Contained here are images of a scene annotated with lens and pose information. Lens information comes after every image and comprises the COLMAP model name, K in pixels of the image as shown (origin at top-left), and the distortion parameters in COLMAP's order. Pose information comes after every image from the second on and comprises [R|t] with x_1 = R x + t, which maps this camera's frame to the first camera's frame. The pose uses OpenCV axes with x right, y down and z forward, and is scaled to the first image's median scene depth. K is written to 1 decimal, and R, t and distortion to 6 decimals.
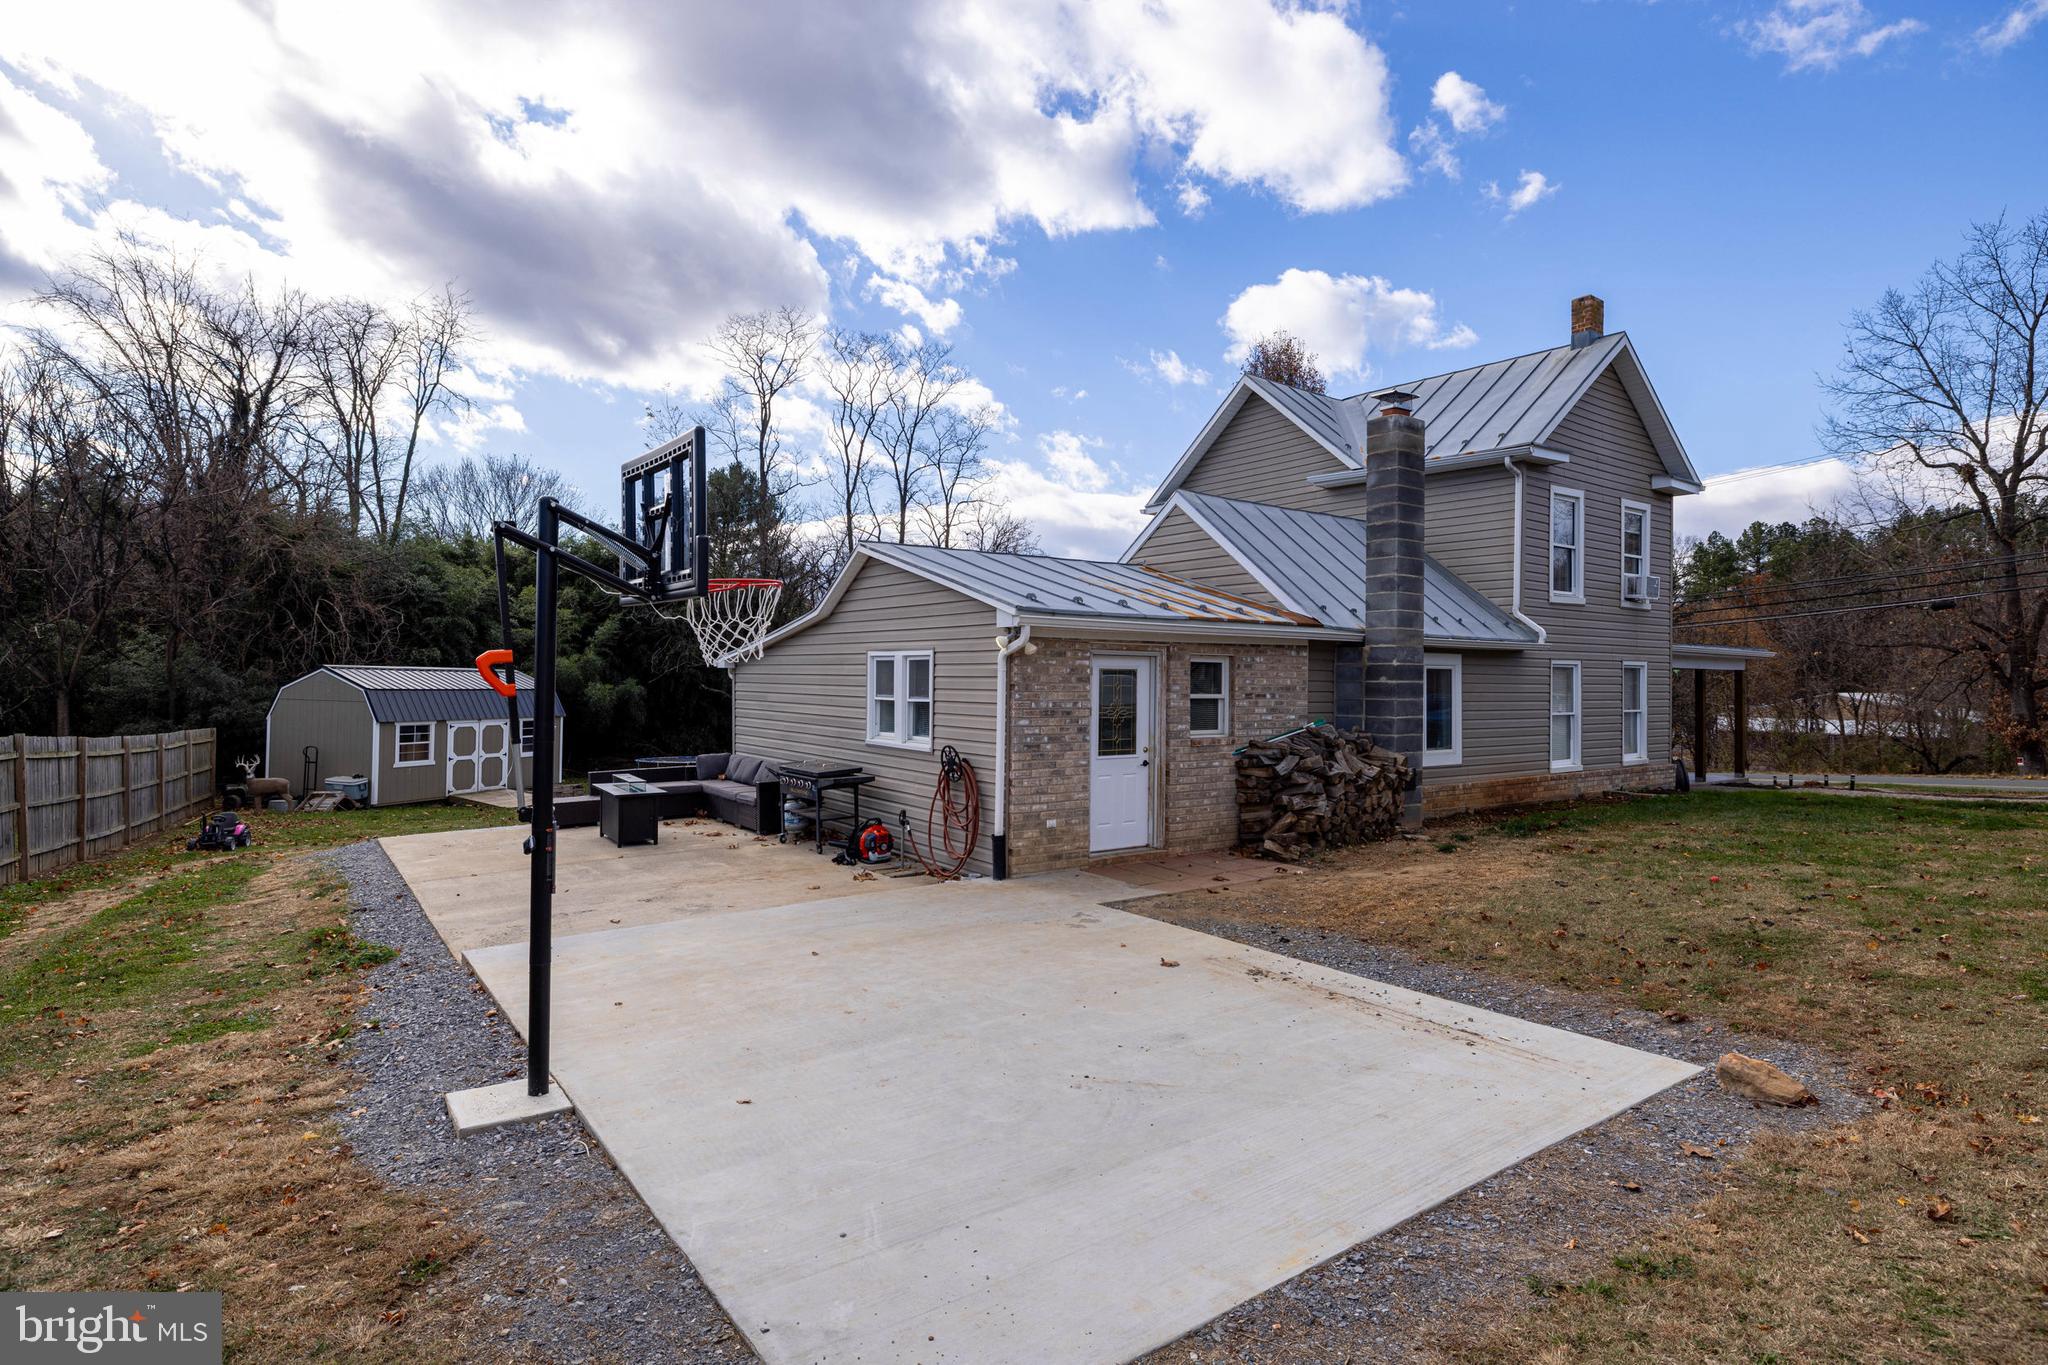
lens RADIAL K [[1062.1, 0, 1016.8], [0, 1062.1, 676.4], [0, 0, 1]] dist [-0.002062, -0.000317]
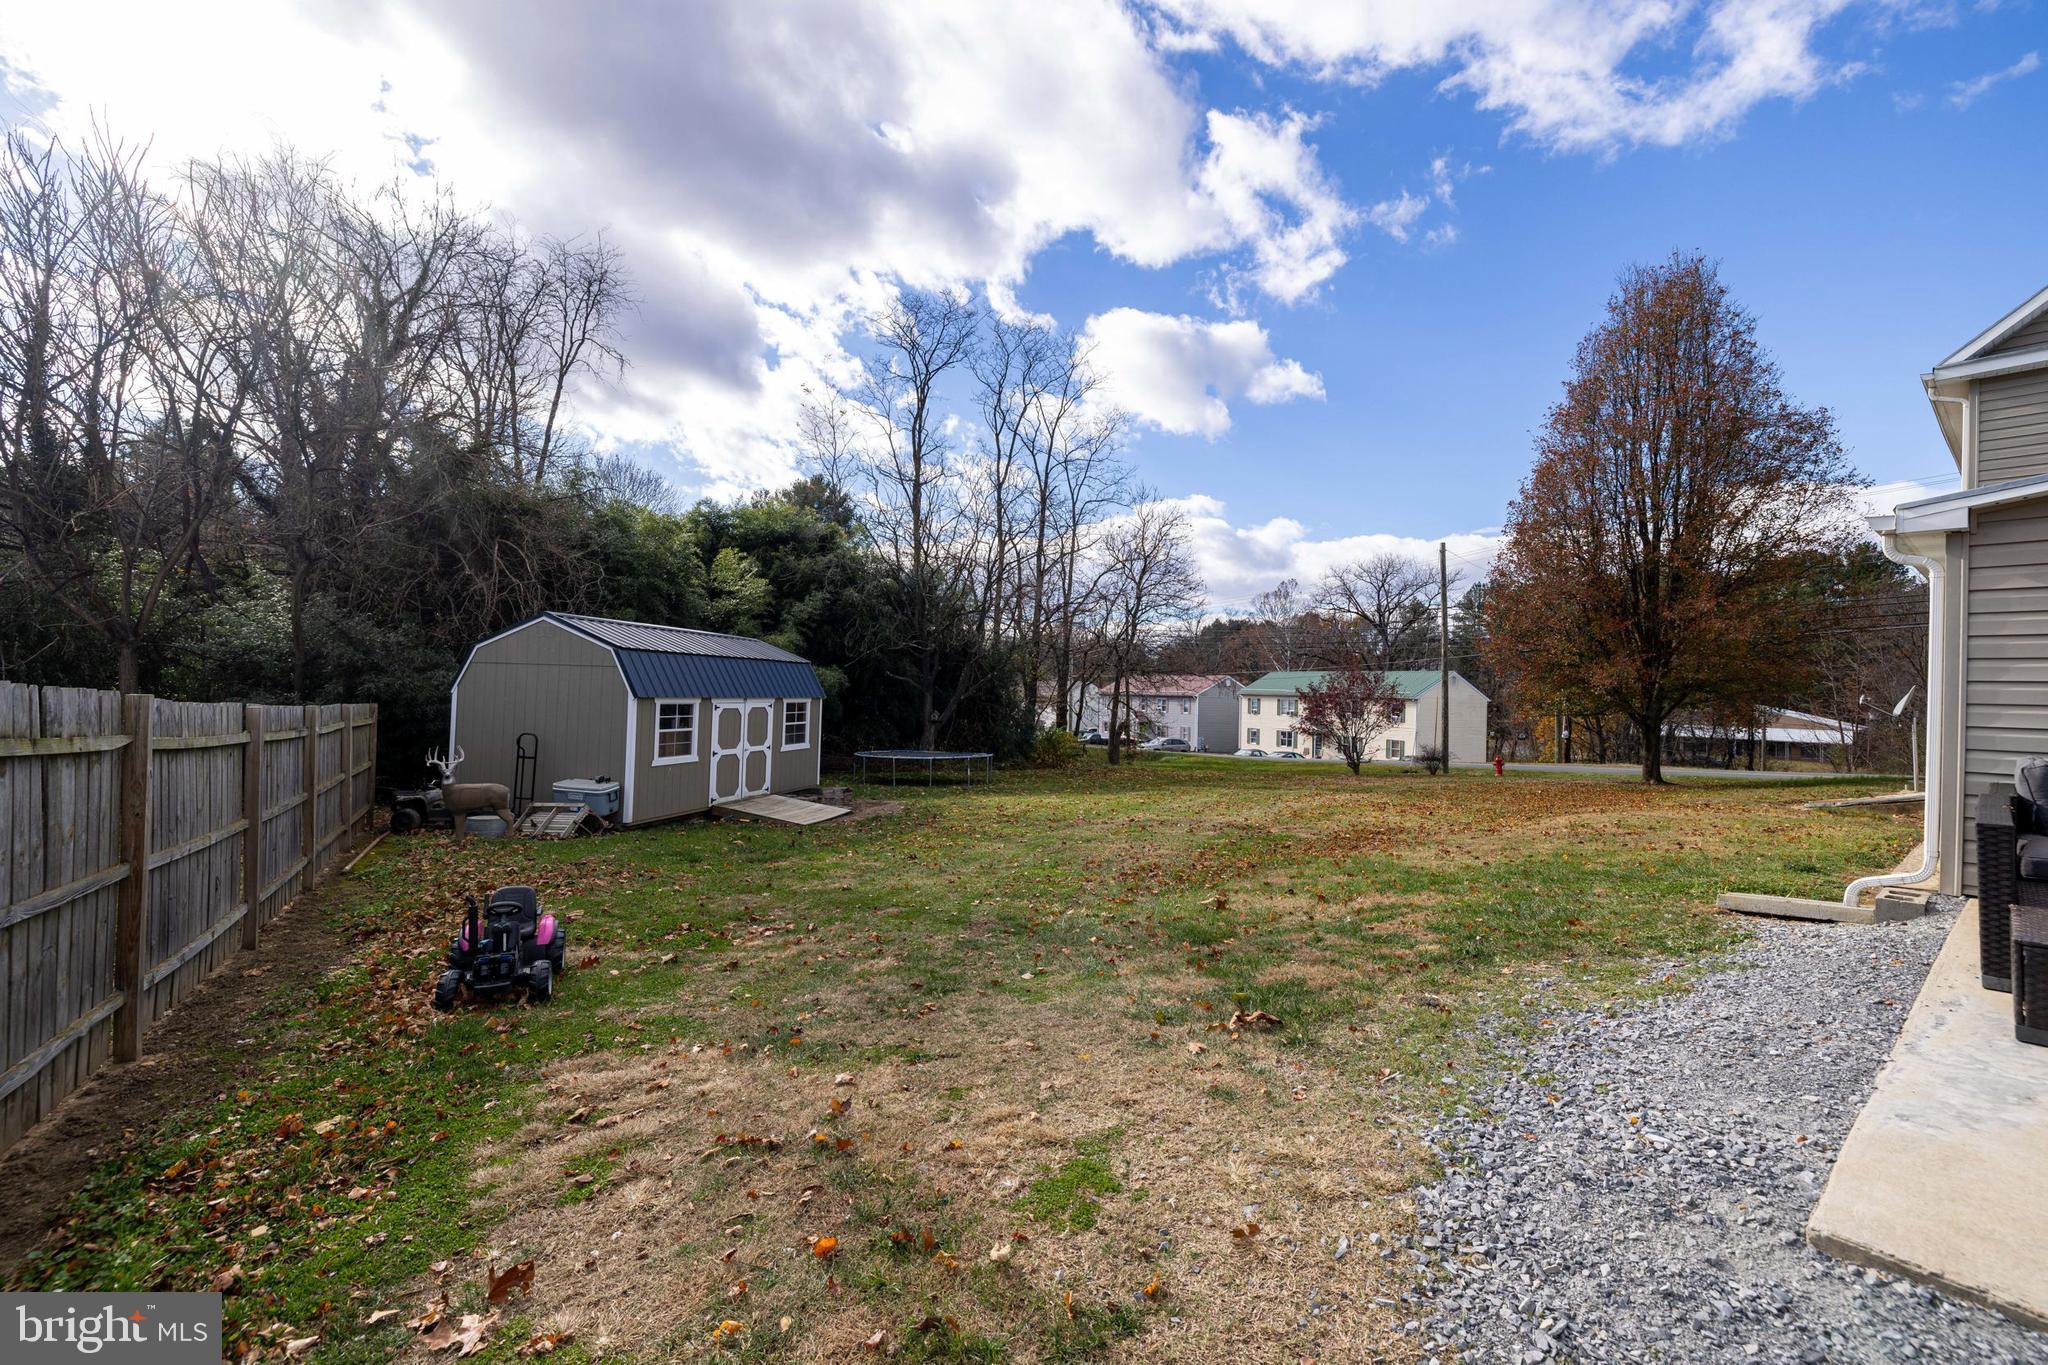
lens RADIAL K [[867.0, 0, 1033.0], [0, 867.0, 673.8], [0, 0, 1]] dist [-0.000669, -0.000029]
pose [[0.998040, 0.014107, 0.060967, -0.390905], [-0.013351, 0.999829, -0.012779, 0.032102], [-0.061137, 0.011940, 0.998058, 0.450157]]
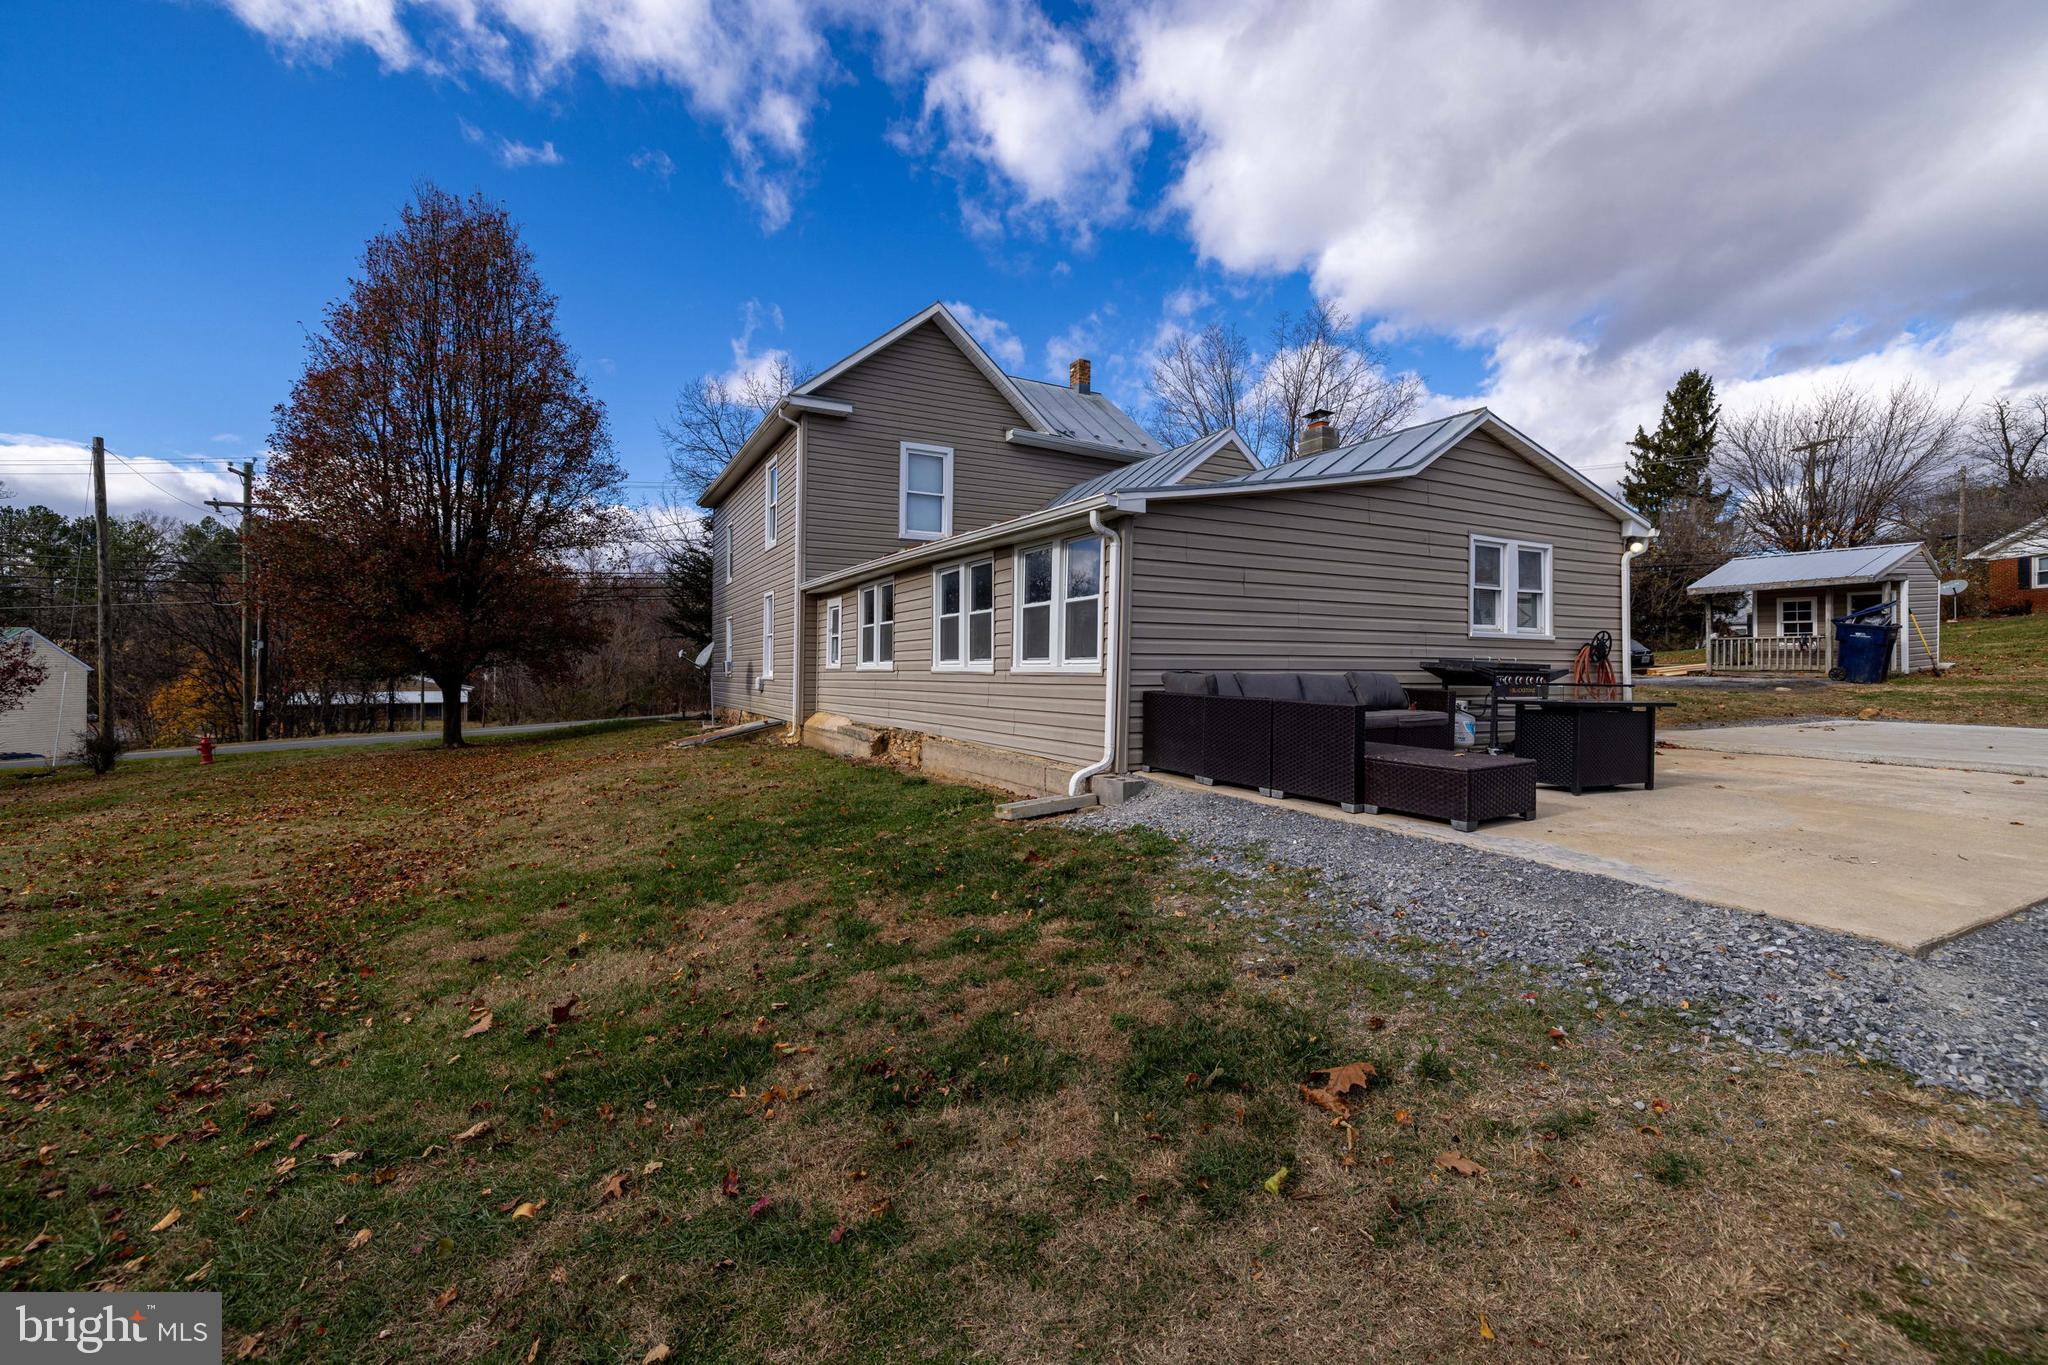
lens RADIAL K [[857.5, 0, 1024.7], [0, 857.5, 667.8], [0, 0, 1]] dist [-0.001351, -0.000096]
pose [[0.138344, -0.005870, 0.990367, -0.447345], [-0.001121, 0.999981, 0.006084, 0.041982], [-0.990384, -0.001952, 0.138335, 0.629173]]
